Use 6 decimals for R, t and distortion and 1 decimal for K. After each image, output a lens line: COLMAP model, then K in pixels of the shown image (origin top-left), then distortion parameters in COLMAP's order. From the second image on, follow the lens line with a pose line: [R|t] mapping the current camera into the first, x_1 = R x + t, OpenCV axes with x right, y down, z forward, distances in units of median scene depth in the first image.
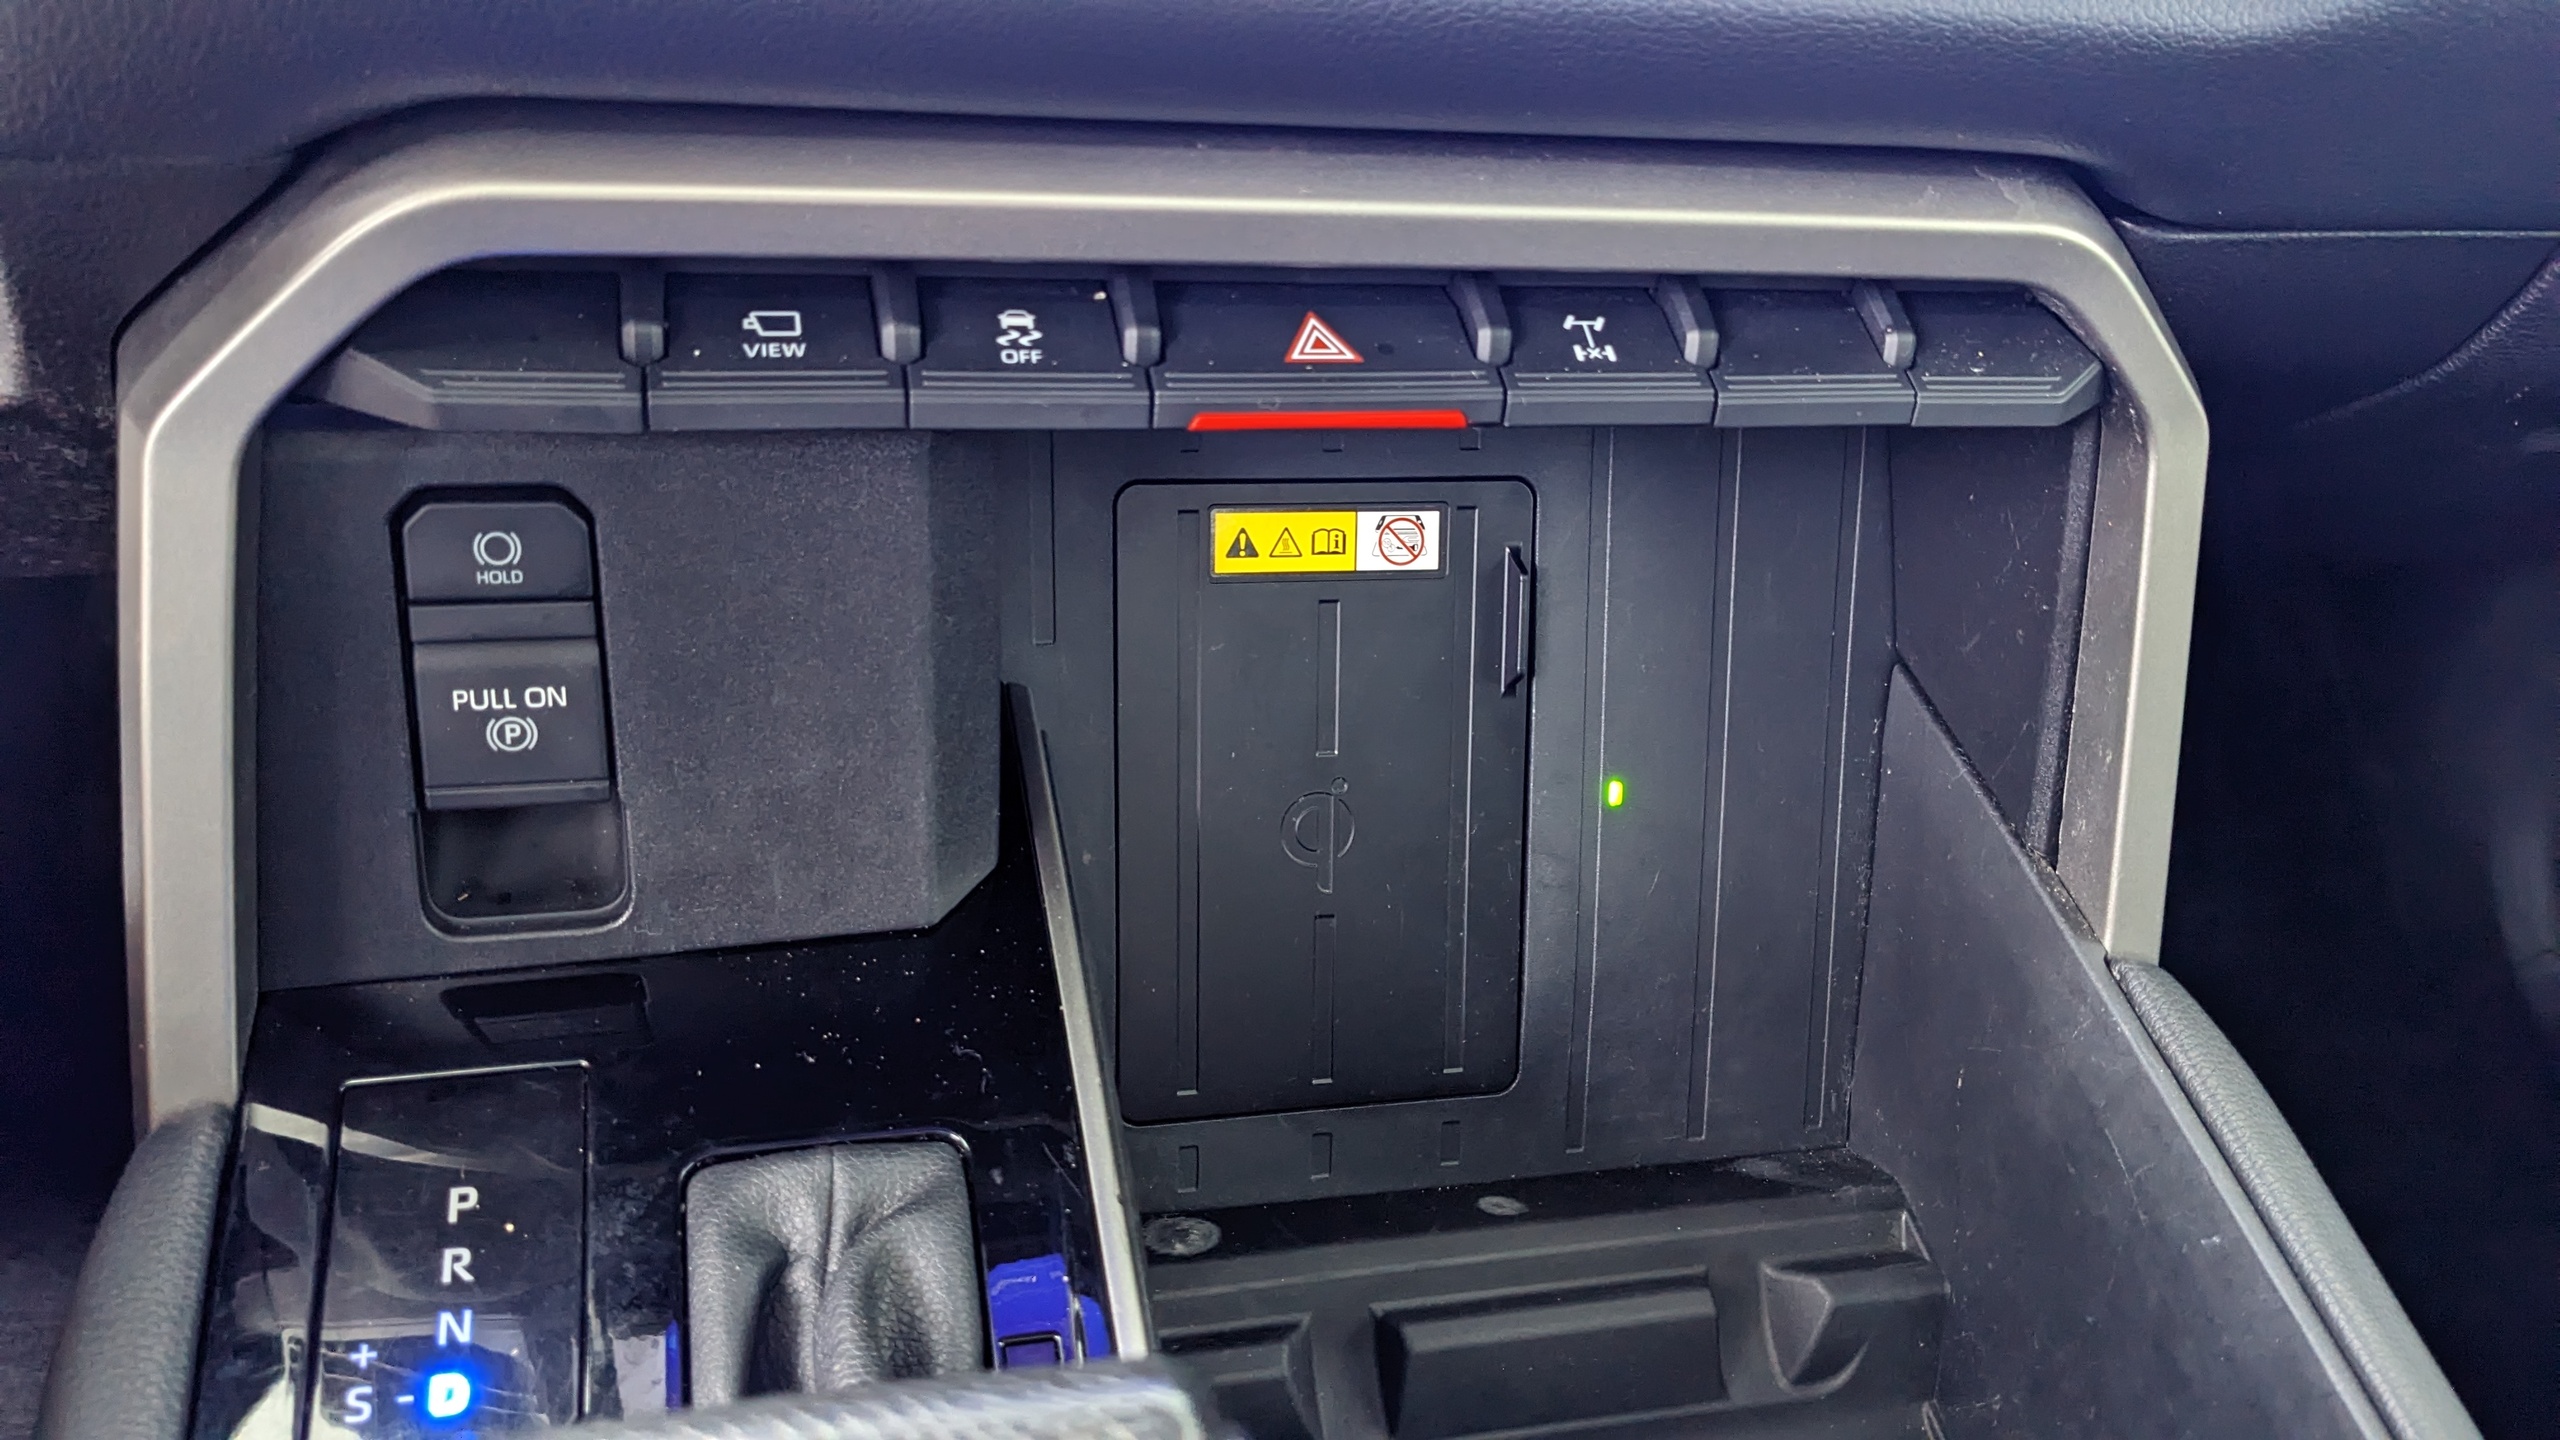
lens RADIAL K [[2014.3, 0, 1325.9], [0, 2014.3, 726.1], [0, 0, 1]] dist [0.008026, -0.011098]
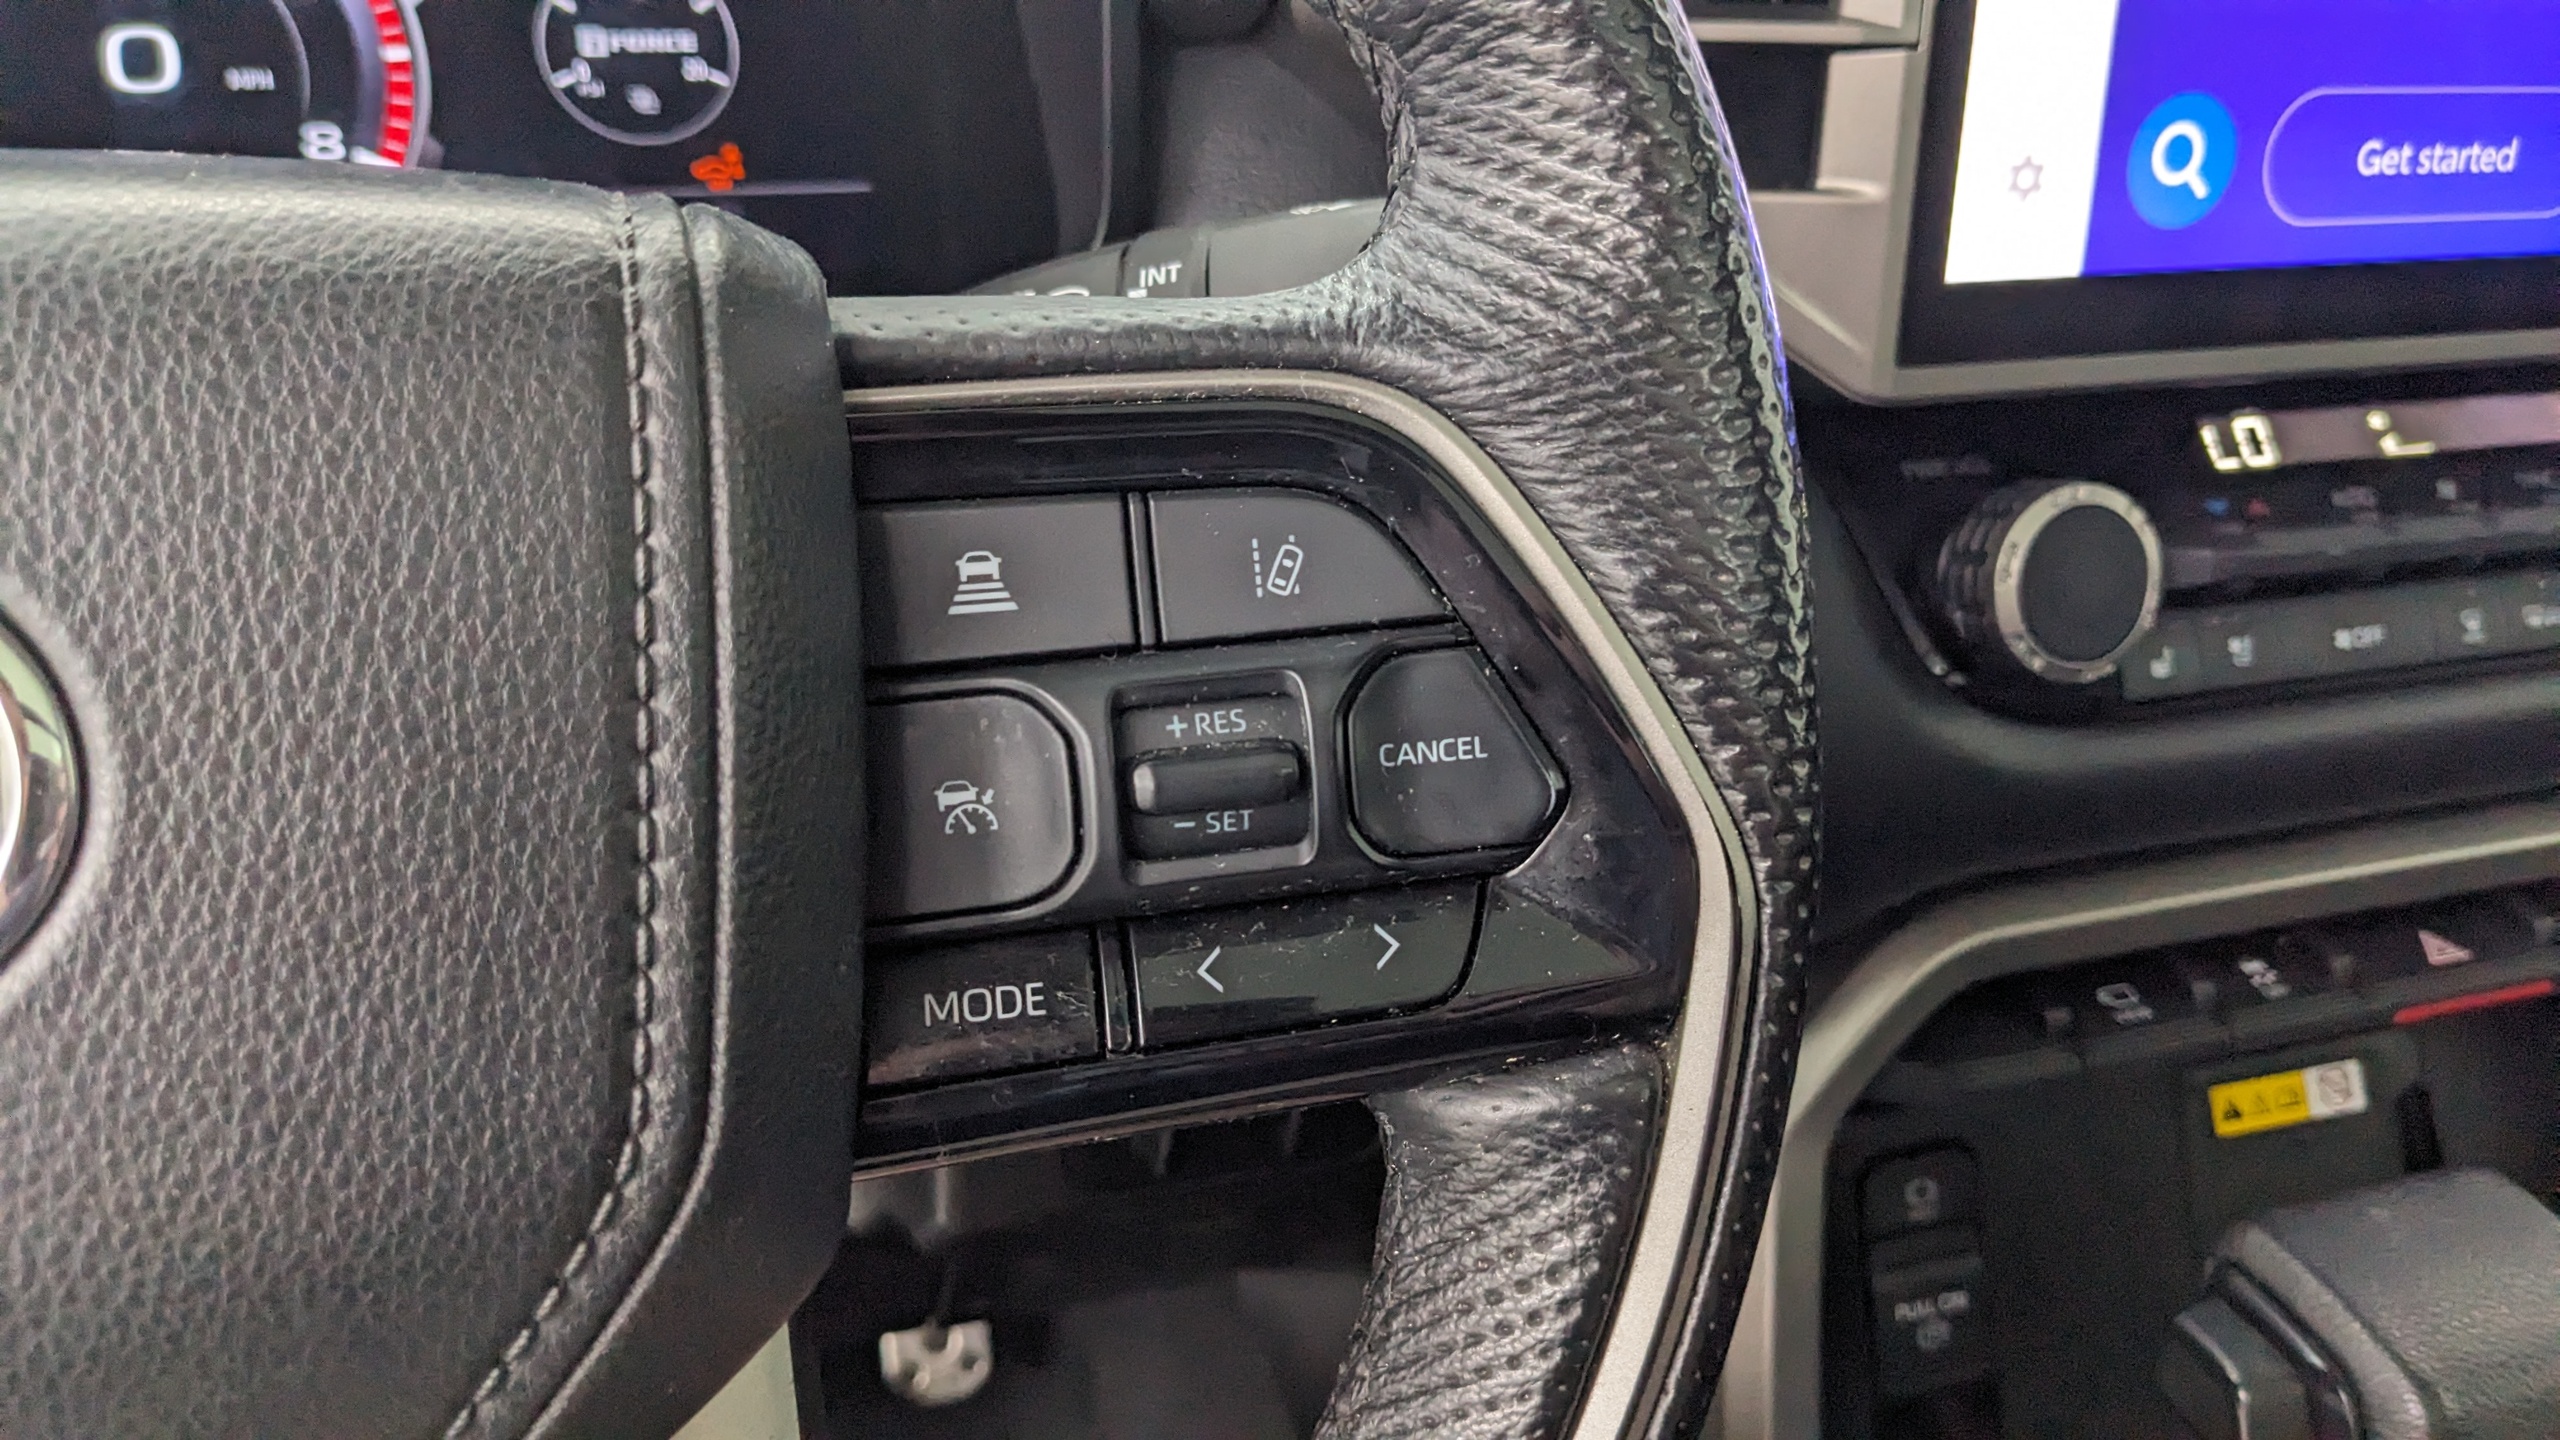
lens RADIAL K [[2014.3, 0, 1325.9], [0, 2014.3, 726.1], [0, 0, 1]] dist [0.008026, -0.011098]
pose [[0.988584, -0.142777, 0.048124, -0.732315], [0.150528, 0.949742, -0.274466, -0.065490], [-0.006518, 0.278577, 0.960392, -0.330593]]
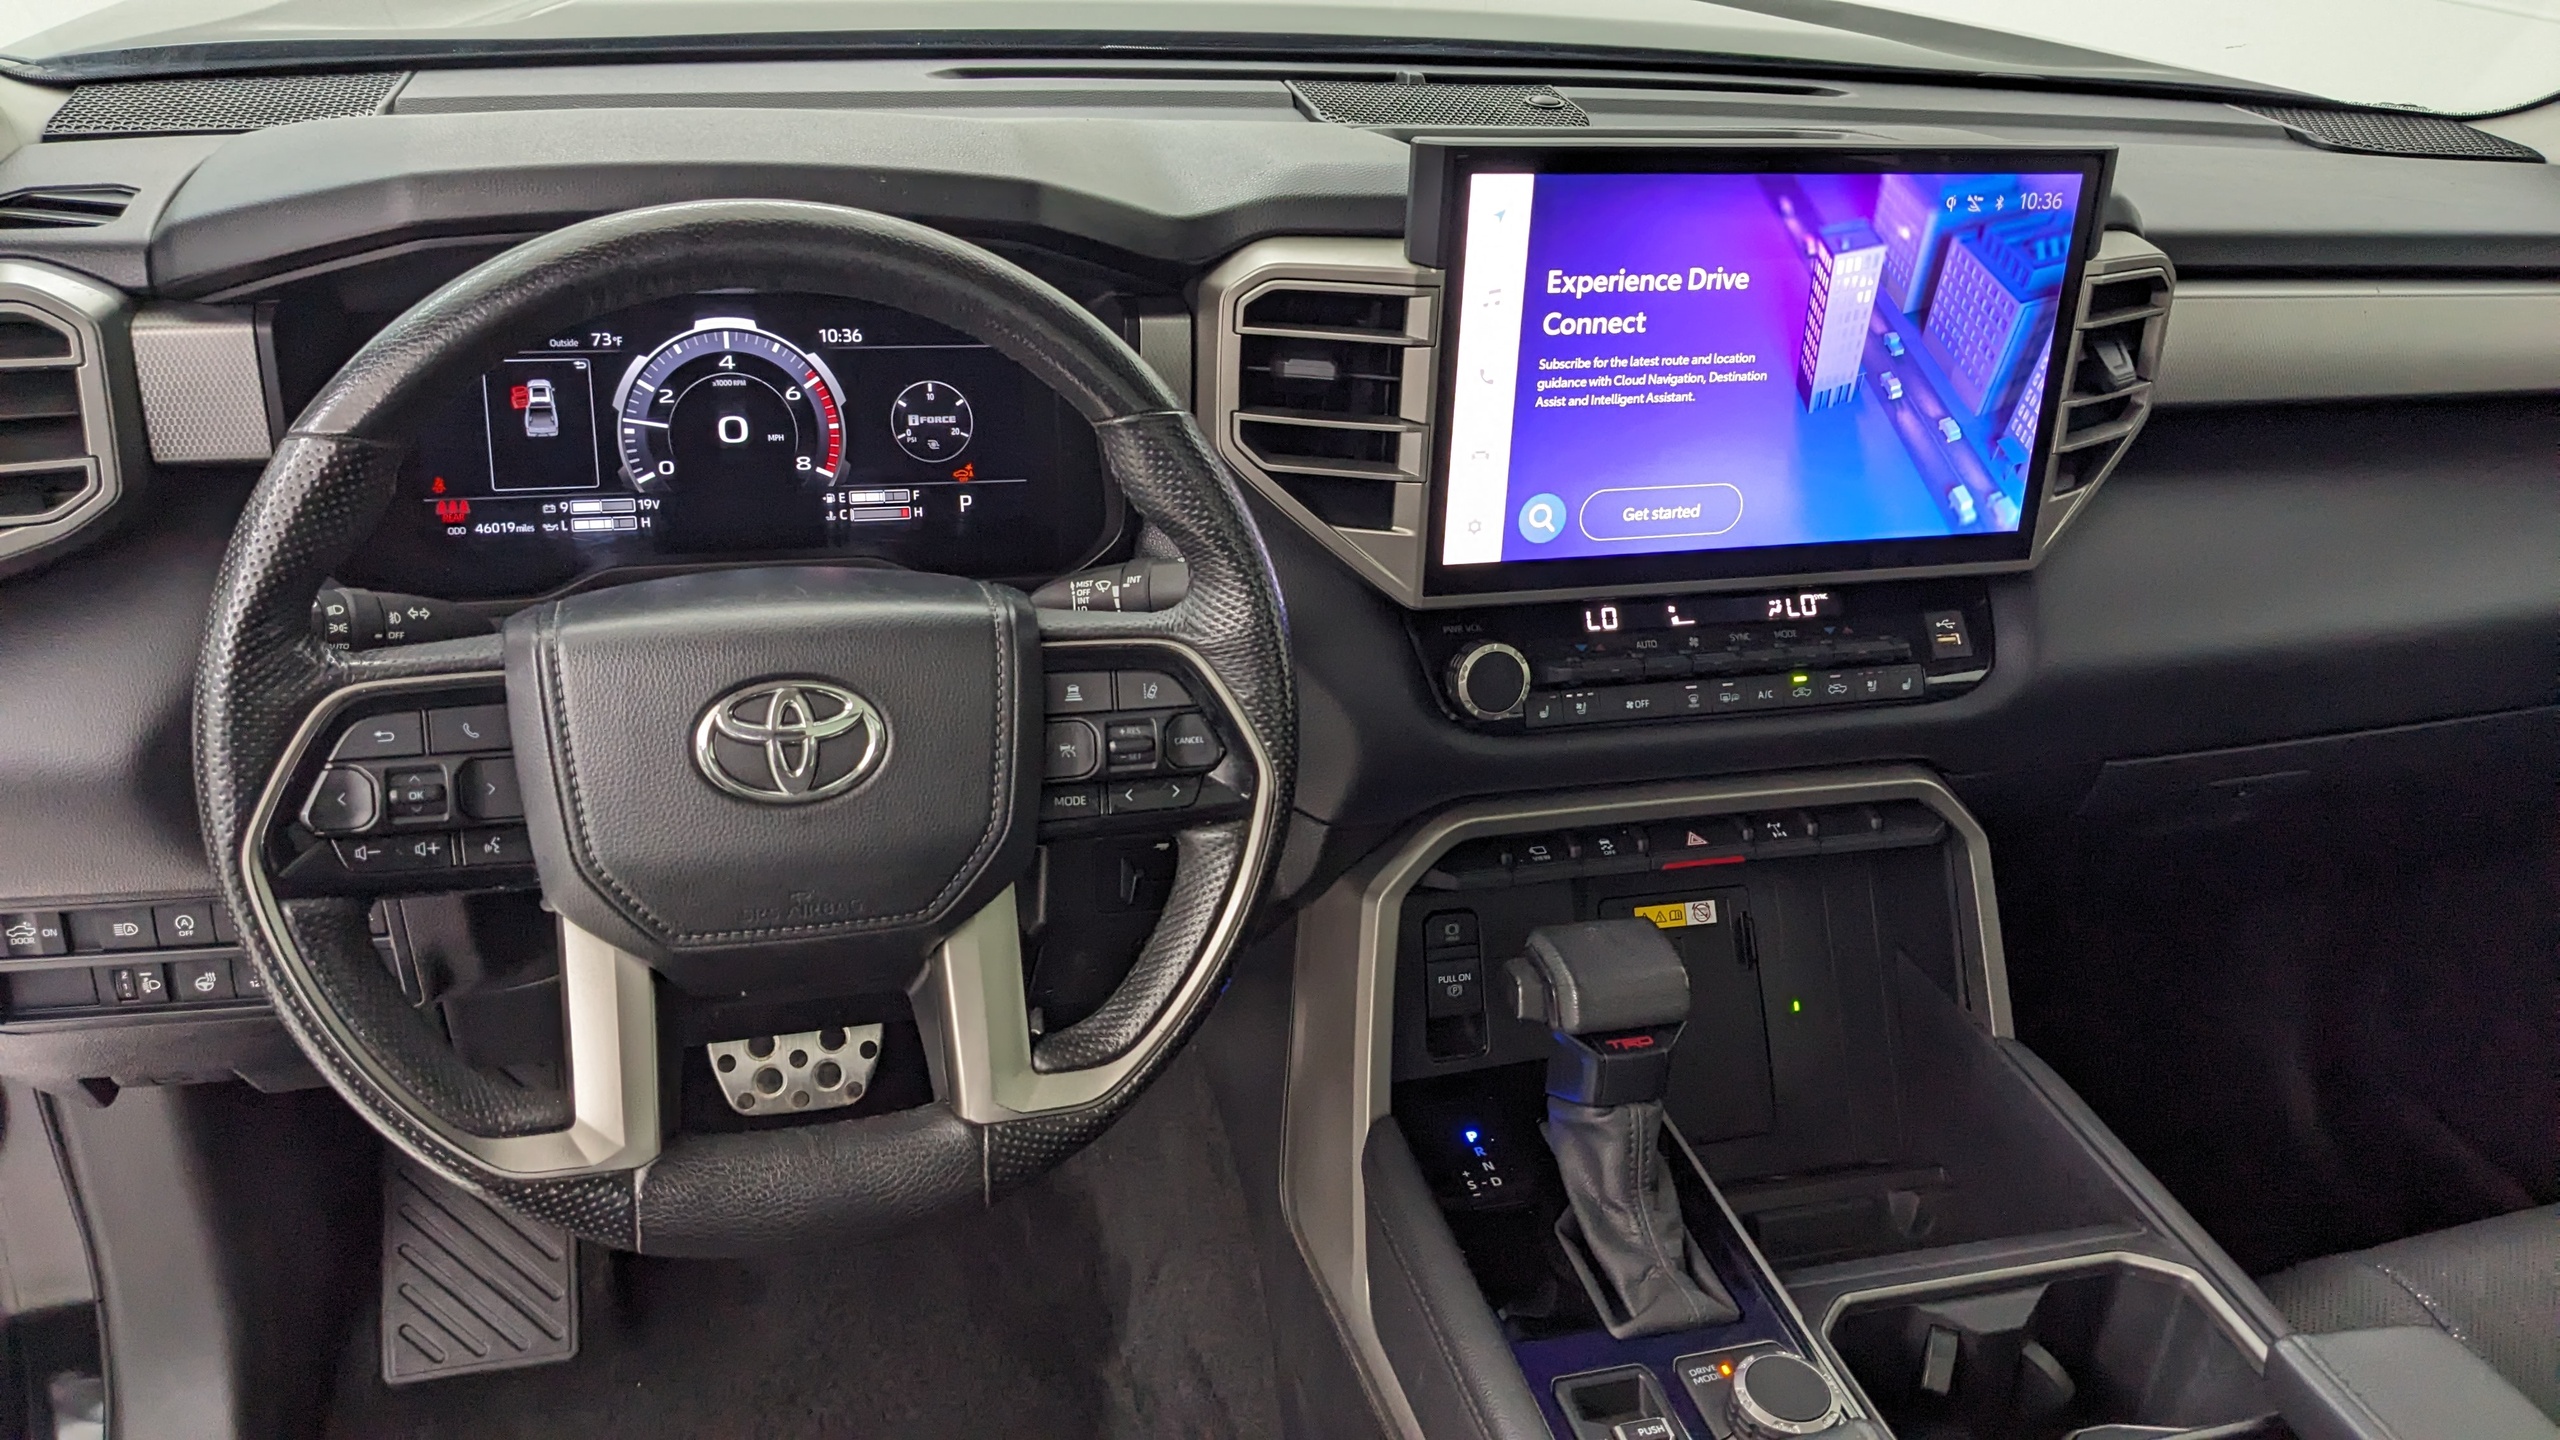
lens RADIAL K [[2014.3, 0, 1325.9], [0, 2014.3, 726.1], [0, 0, 1]] dist [0.008026, -0.011098]
pose [[0.994630, -0.102334, 0.015432, -0.556812], [0.102829, 0.960396, -0.258971, 0.363891], [0.011681, 0.259167, 0.965762, -1.924956]]
